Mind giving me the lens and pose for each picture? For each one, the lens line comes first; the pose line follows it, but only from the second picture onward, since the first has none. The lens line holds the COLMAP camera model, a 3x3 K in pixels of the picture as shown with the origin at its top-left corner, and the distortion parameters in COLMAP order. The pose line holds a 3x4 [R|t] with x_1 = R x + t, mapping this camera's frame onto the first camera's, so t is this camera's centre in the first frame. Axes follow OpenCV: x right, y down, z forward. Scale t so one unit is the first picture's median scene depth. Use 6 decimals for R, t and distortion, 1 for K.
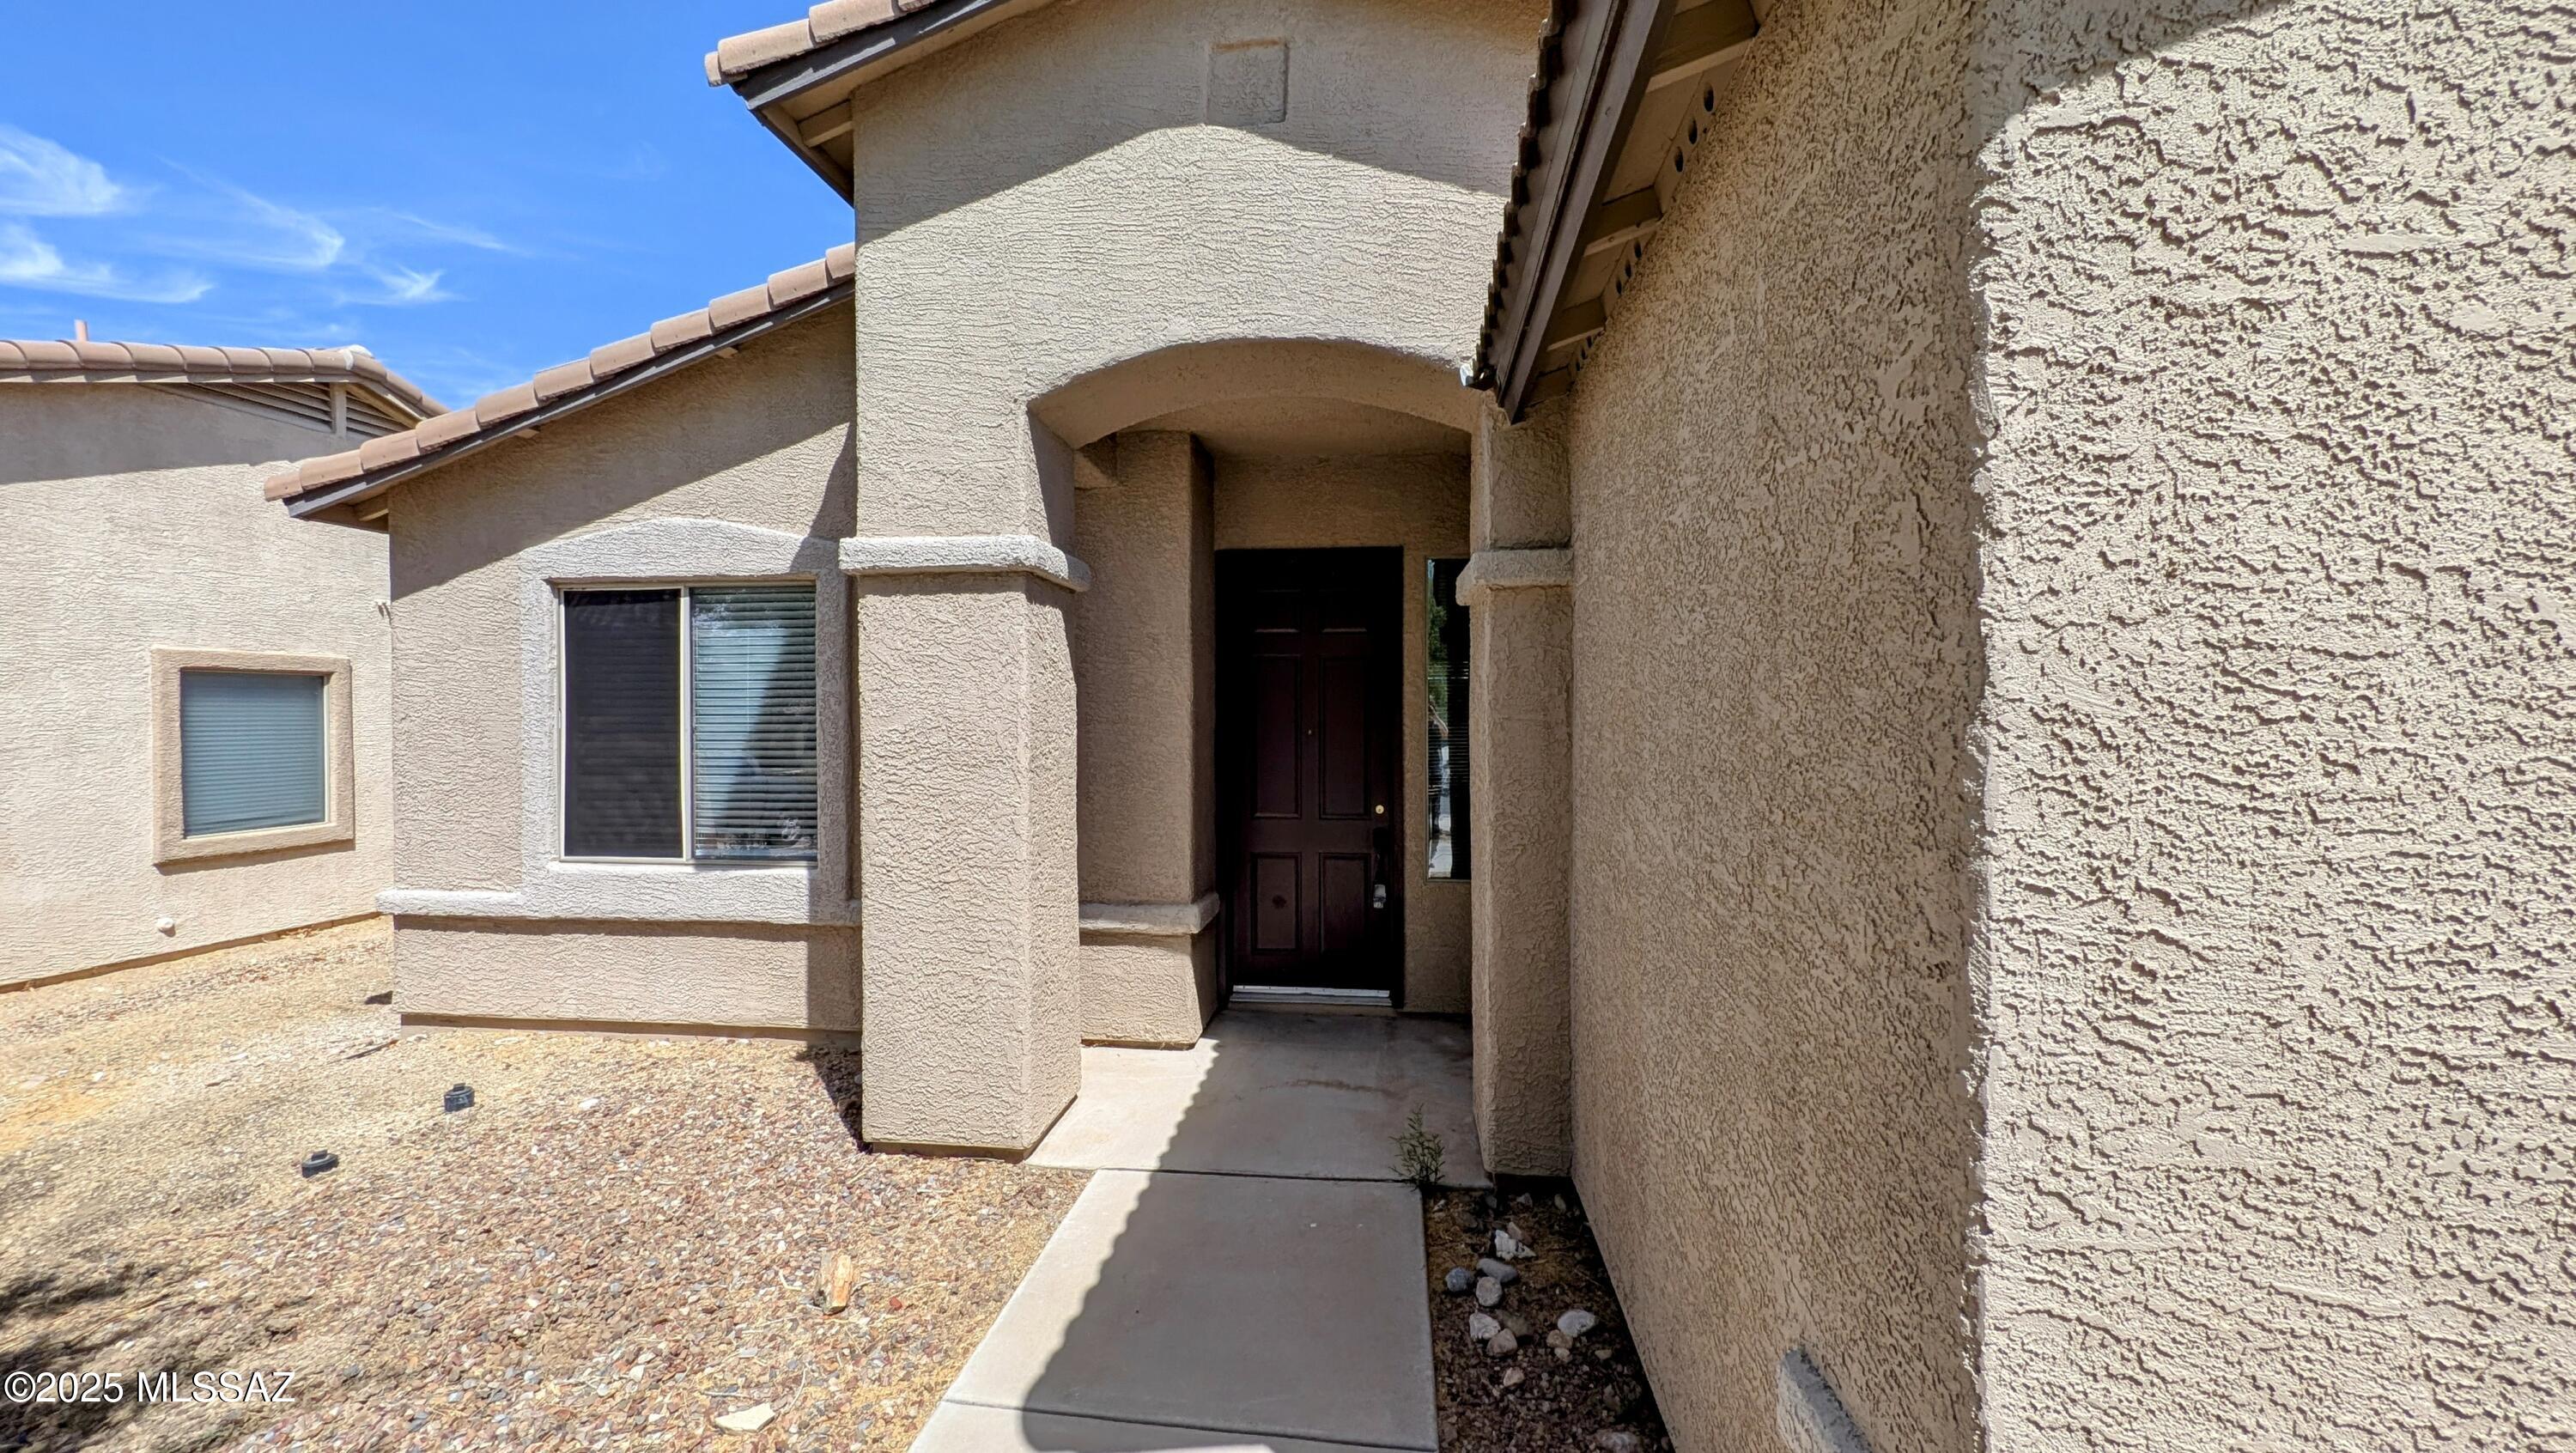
lens RADIAL K [[973.6, 0, 1300.4], [0, 973.6, 723.8], [0, 0, 1]] dist [0.011470, -0.003847]
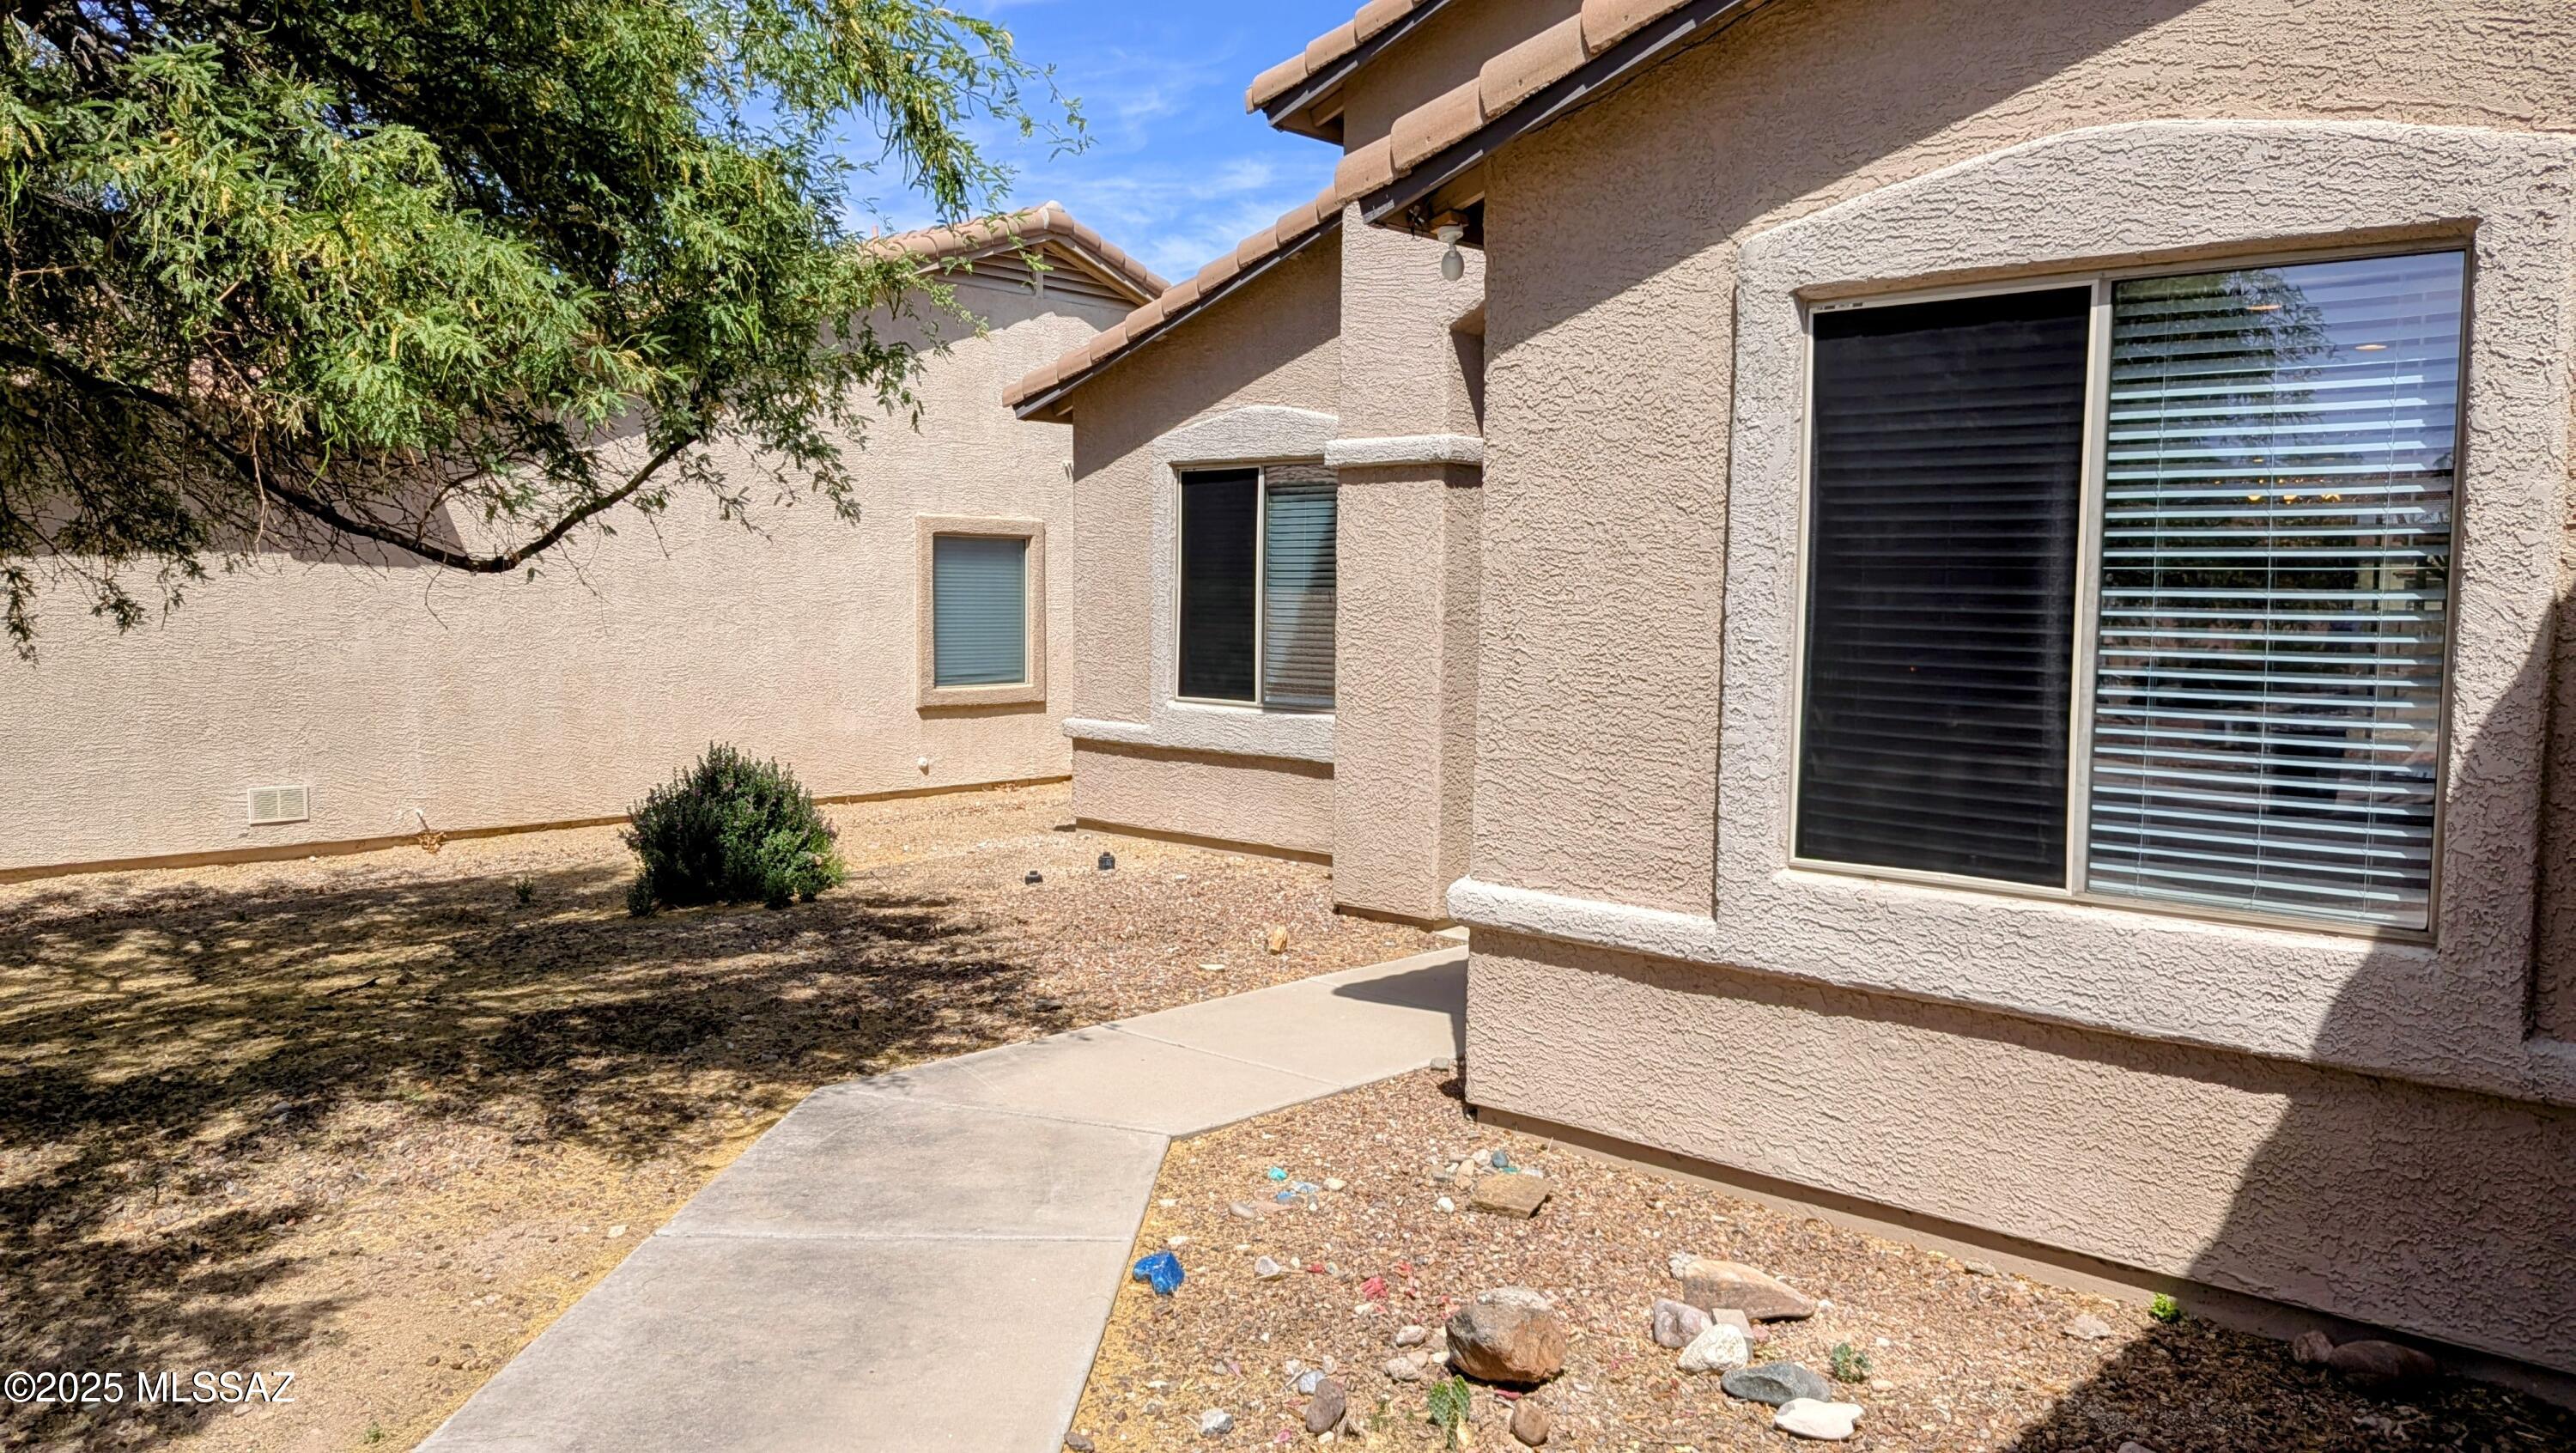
lens RADIAL K [[1916.1, 0, 1288.0], [0, 1916.1, 726.5], [0, 0, 1]] dist [0.089894, 0.000133]
pose [[0.803311, 0.054812, -0.593032, 0.742215], [-0.019769, 0.997661, 0.065433, 0.016789], [0.595232, -0.040839, 0.802515, -0.795011]]
